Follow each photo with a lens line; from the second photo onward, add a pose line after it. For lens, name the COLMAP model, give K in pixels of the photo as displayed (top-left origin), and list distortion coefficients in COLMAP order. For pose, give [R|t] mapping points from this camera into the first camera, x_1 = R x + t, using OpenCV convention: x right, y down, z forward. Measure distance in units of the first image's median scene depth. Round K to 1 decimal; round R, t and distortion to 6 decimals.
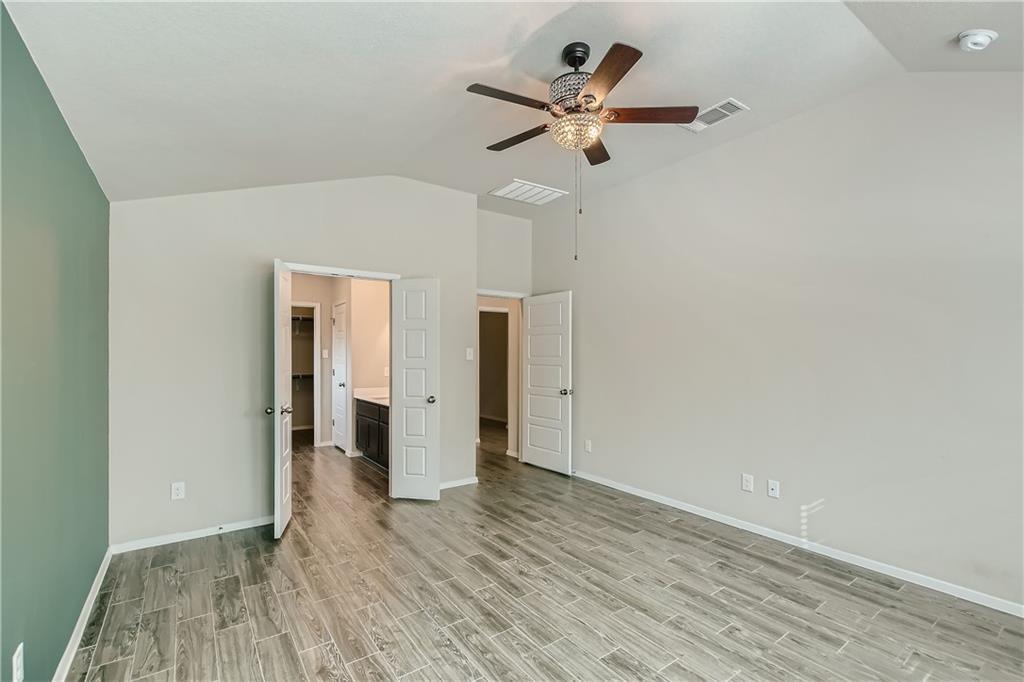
lens RADIAL K [[461.3, 0, 515.3], [0, 461.3, 356.0], [0, 0, 1]] dist [-0.000308, -0.008969]
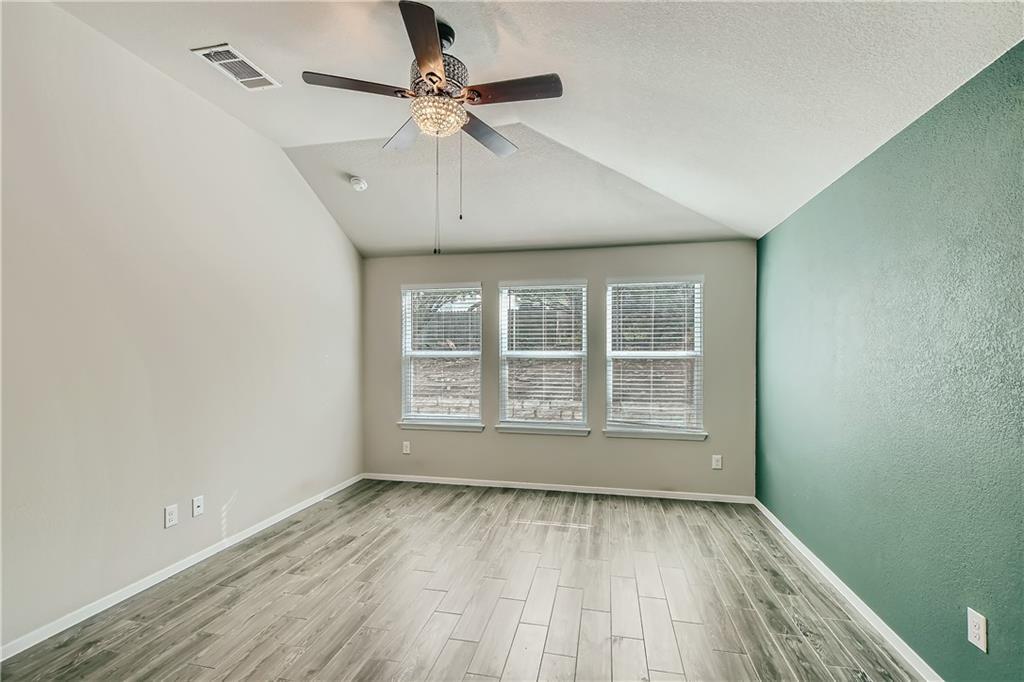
lens RADIAL K [[444.9, 0, 512.3], [0, 444.9, 346.3], [0, 0, 1]] dist [0.011824, -0.008016]
pose [[-0.676419, 0.011910, 0.736421, -0.519709], [0.001270, 0.999887, -0.015005, -0.006113], [-0.736516, -0.009214, -0.676357, 1.209482]]
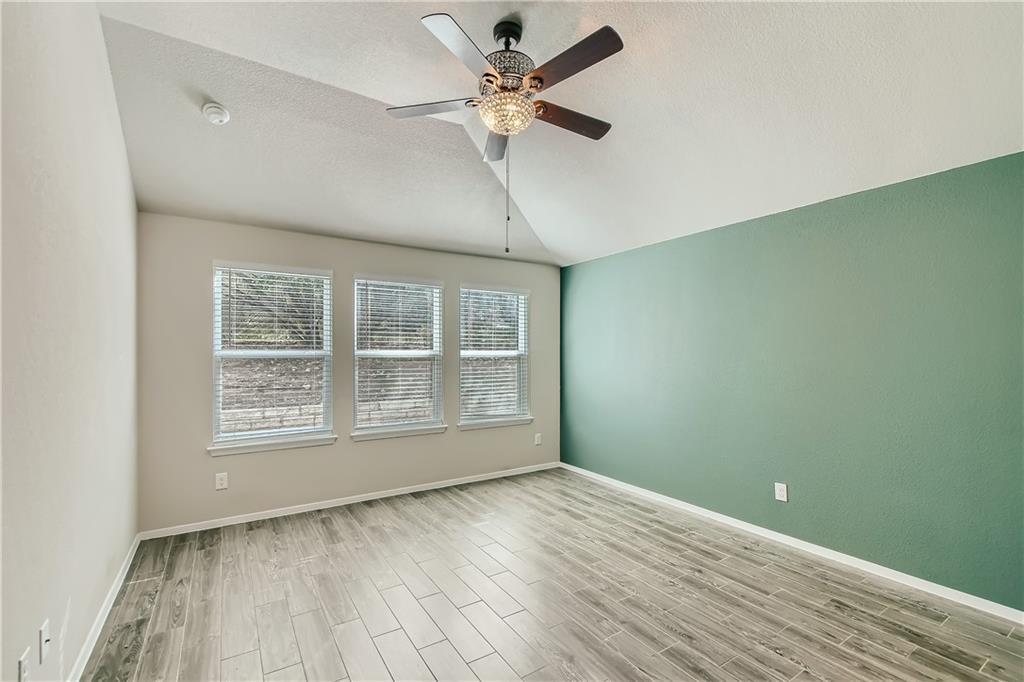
lens RADIAL K [[438.8, 0, 512.0], [0, 438.8, 341.0], [0, 0, 1]] dist [0.015260, -0.007394]
pose [[-0.998200, 0.001597, 0.059947, 0.055752], [0.000161, 0.999713, -0.023948, -0.008722], [-0.059968, -0.023895, -0.997914, 1.520485]]
